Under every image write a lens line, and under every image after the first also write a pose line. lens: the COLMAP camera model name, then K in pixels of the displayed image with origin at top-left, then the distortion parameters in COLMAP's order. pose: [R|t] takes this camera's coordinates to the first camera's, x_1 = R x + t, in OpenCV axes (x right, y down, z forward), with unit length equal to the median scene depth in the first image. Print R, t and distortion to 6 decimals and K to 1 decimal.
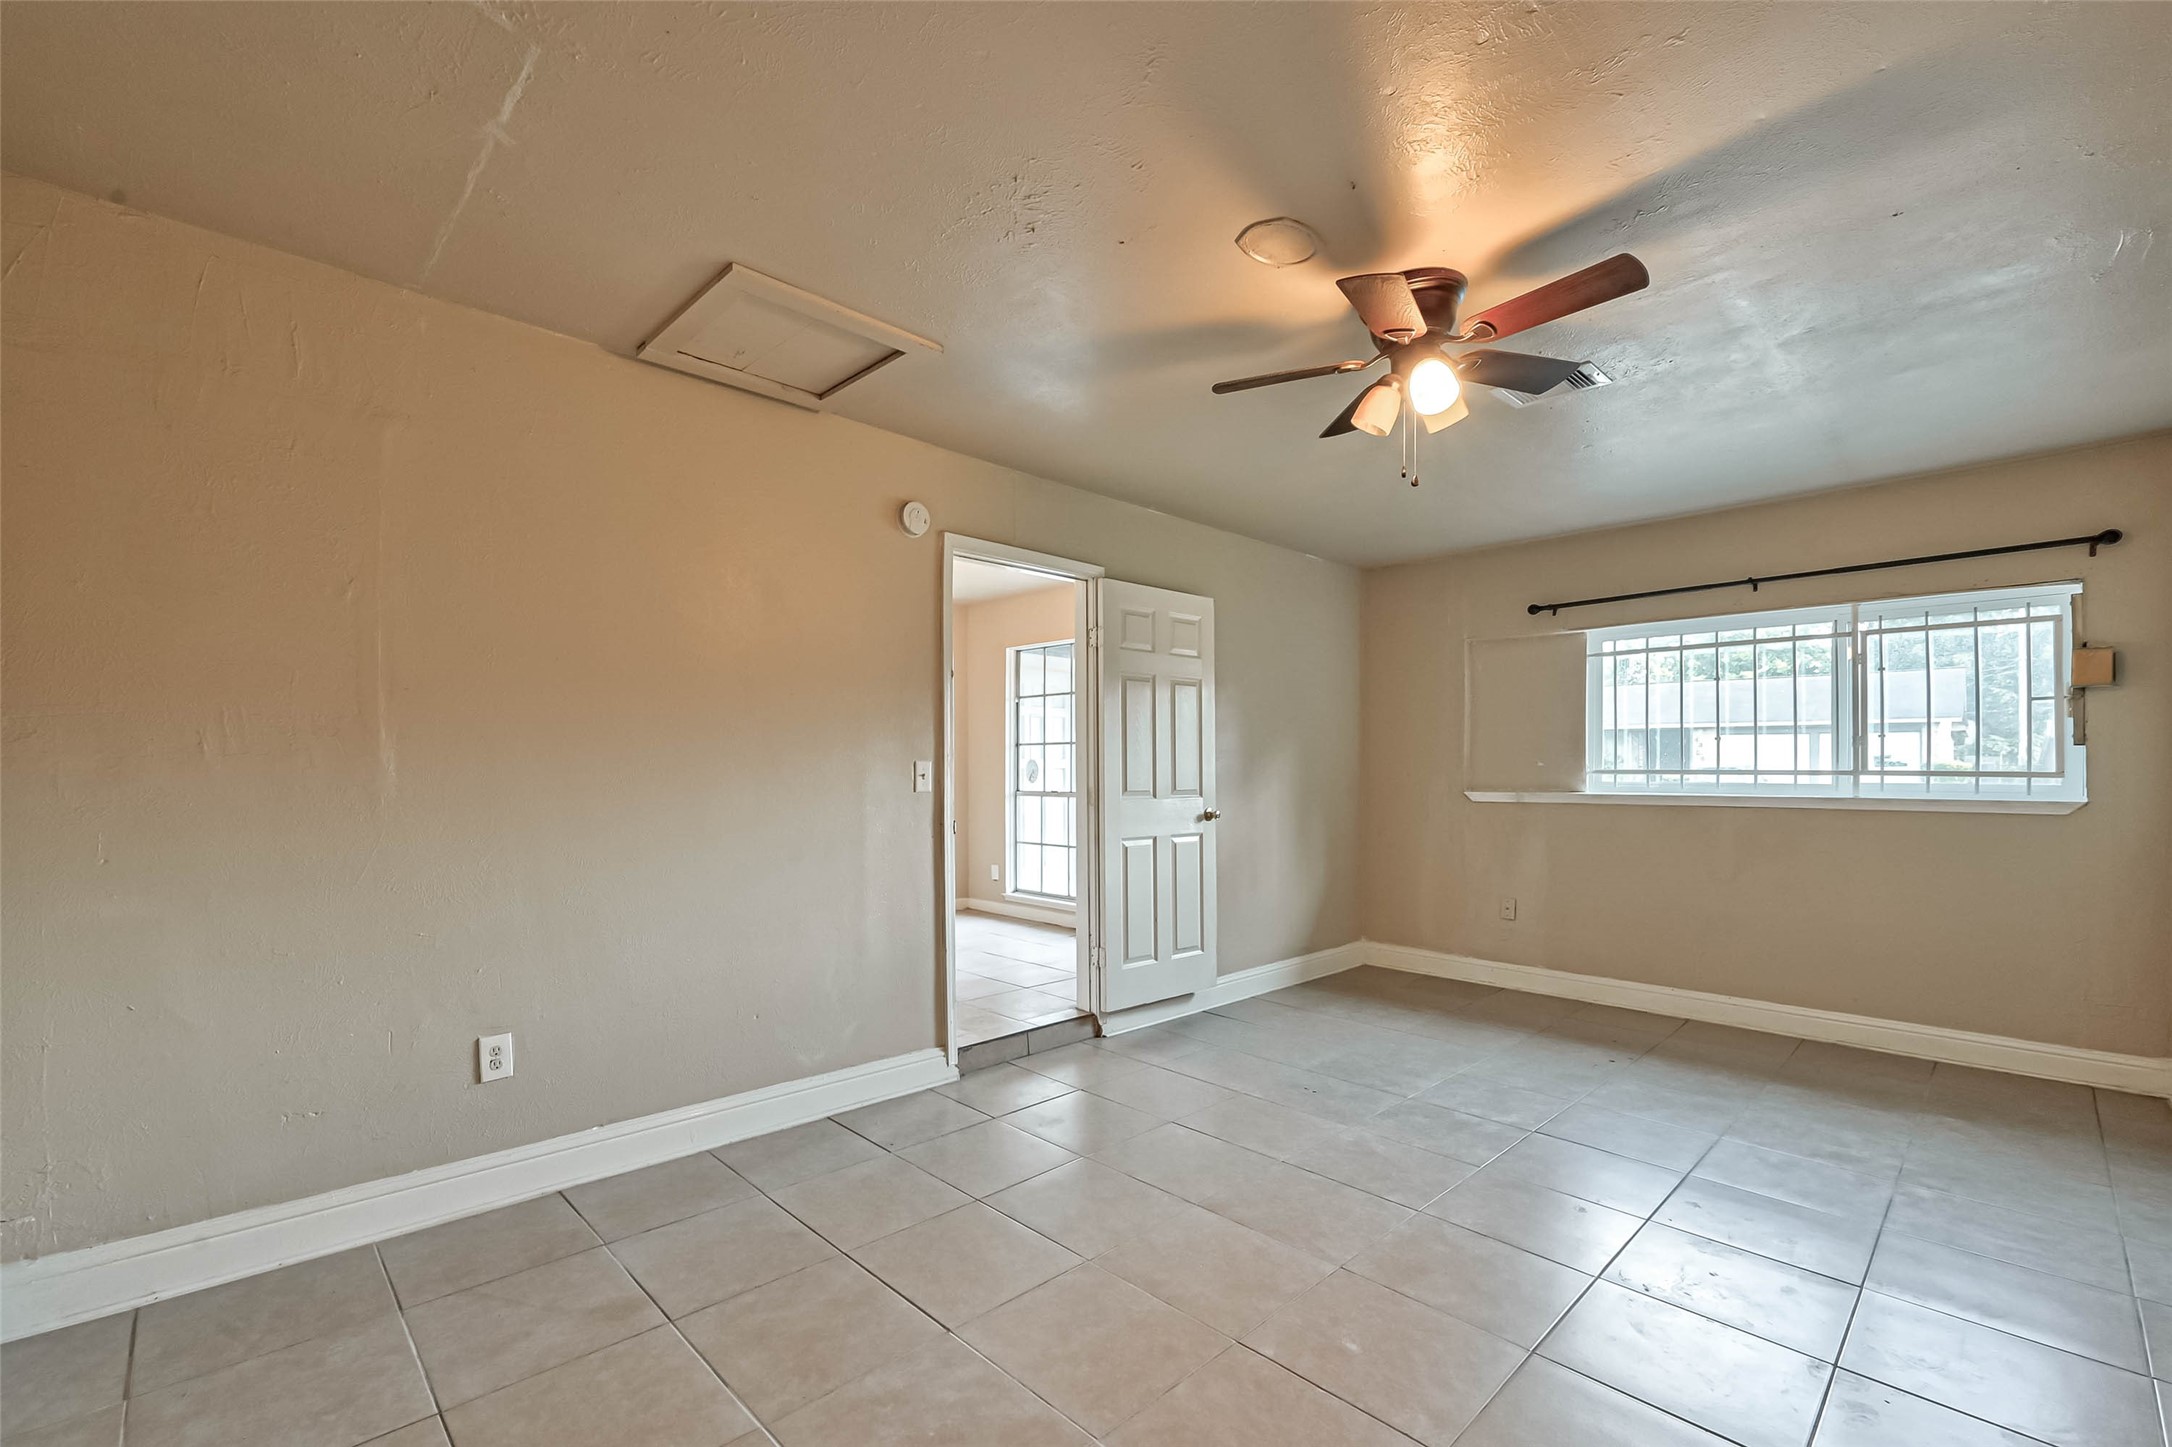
lens RADIAL K [[900.4, 0, 956.5], [0, 900.4, 766.1], [0, 0, 1]] dist [0.000950, 0.000151]
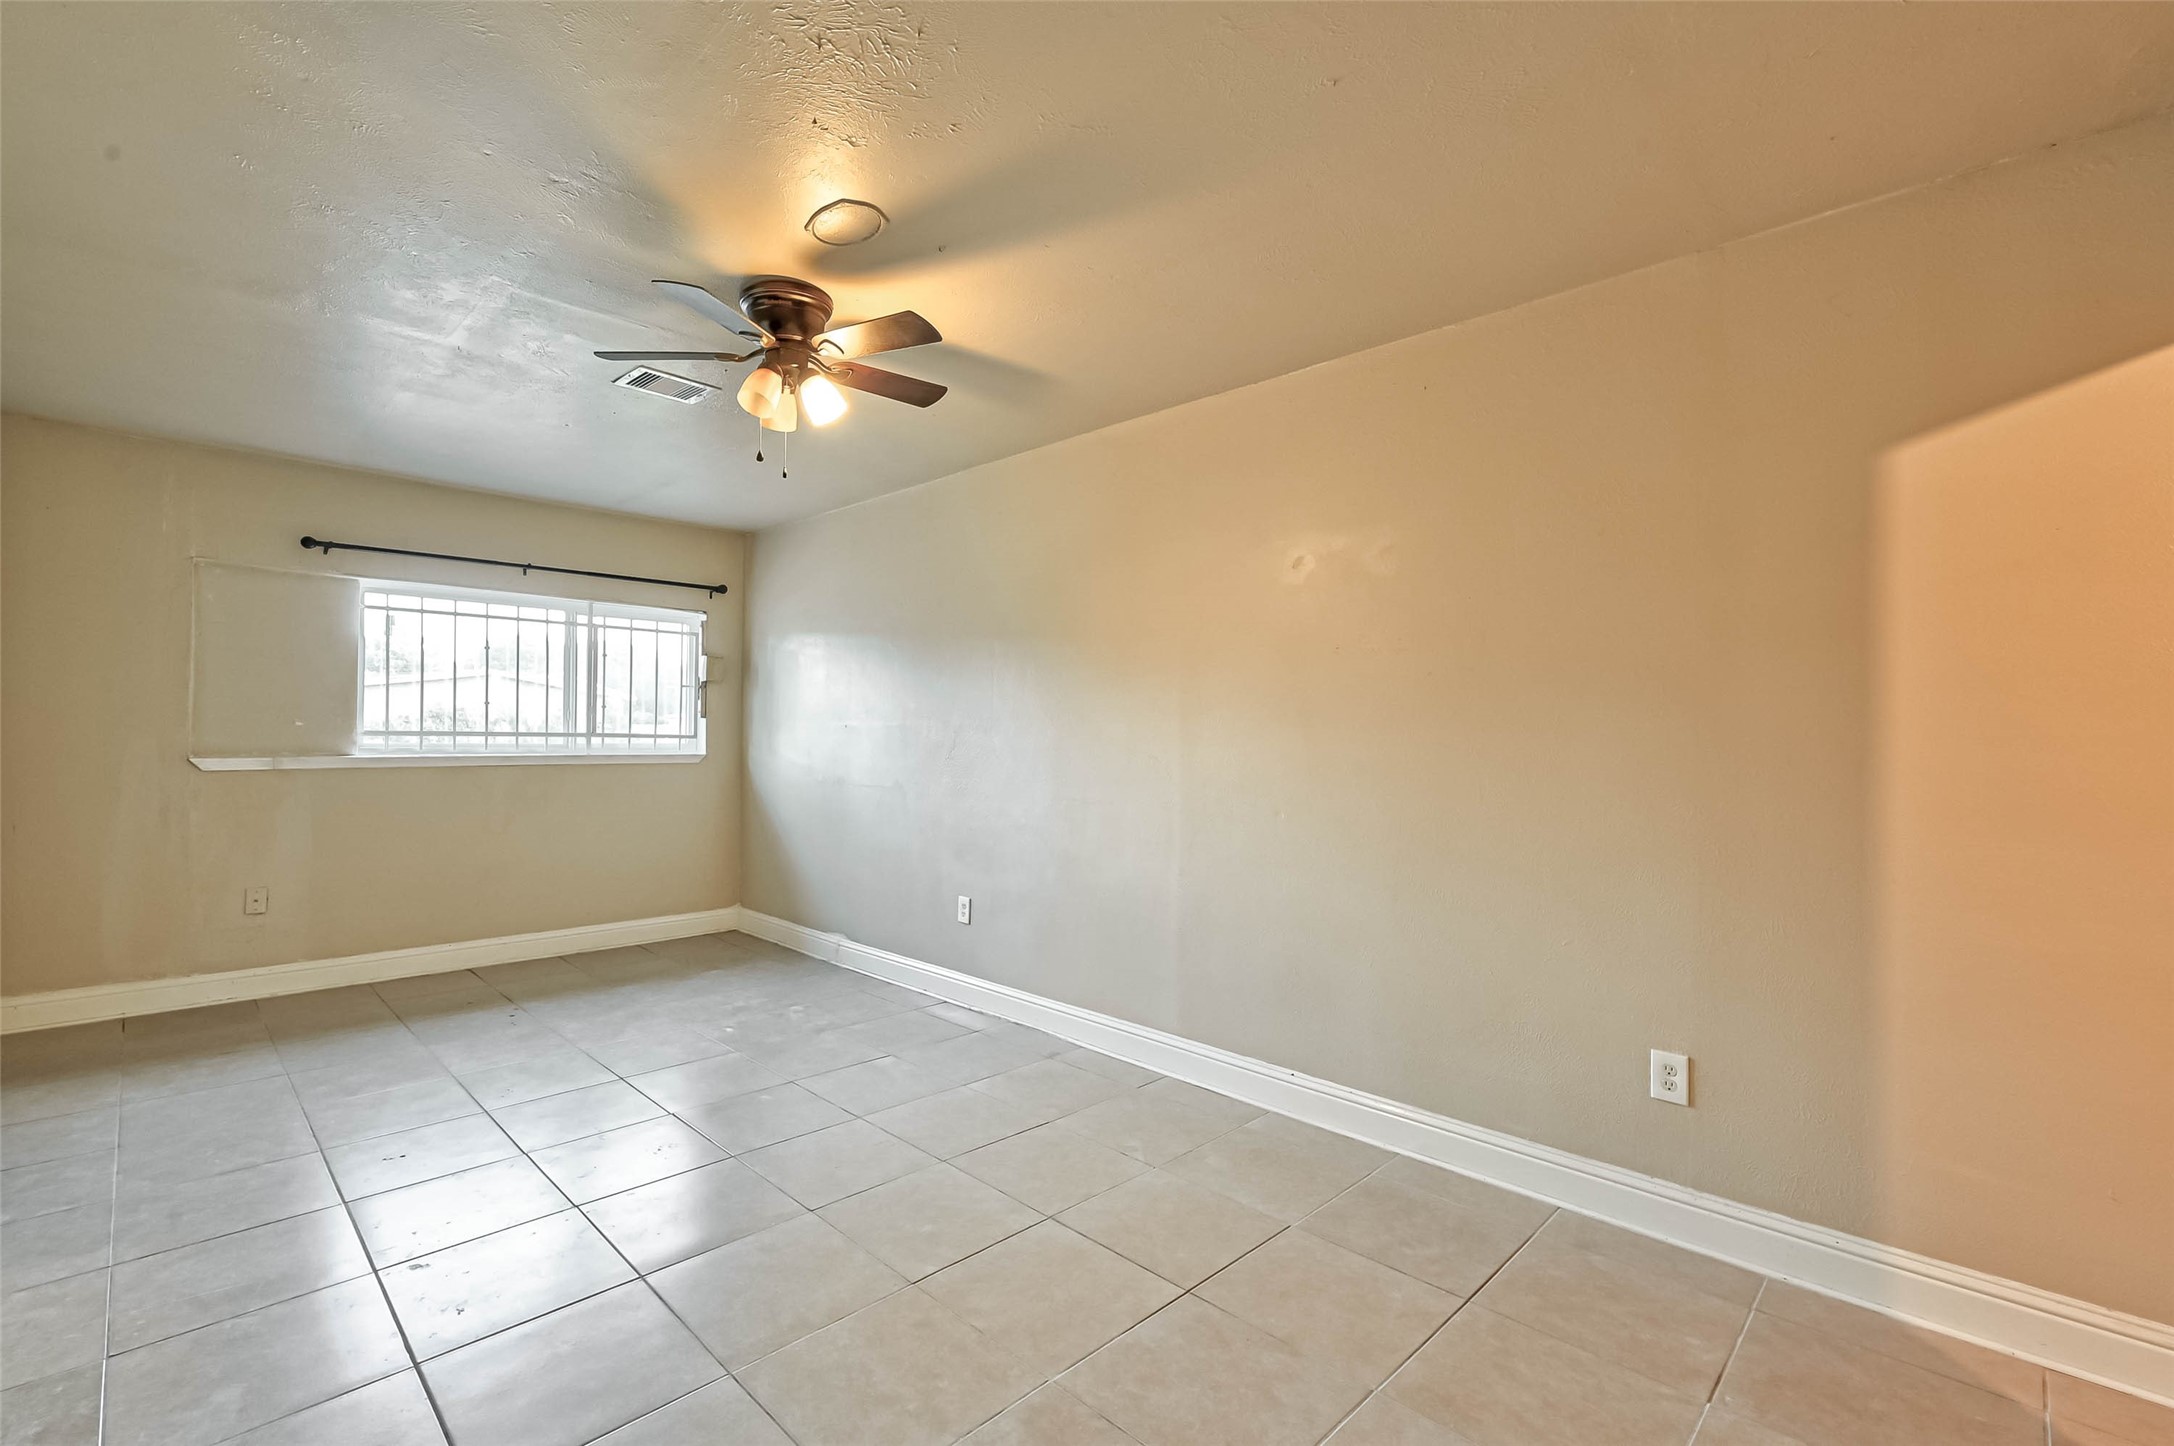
lens RADIAL K [[901.2, 0, 1112.4], [0, 901.2, 726.6], [0, 0, 1]] dist [0.001150, 0.000036]
pose [[-0.074626, 0.009432, 0.997167, -0.320483], [-0.013429, 0.999855, -0.010463, -0.000813], [-0.997121, -0.014172, -0.074488, 0.361293]]
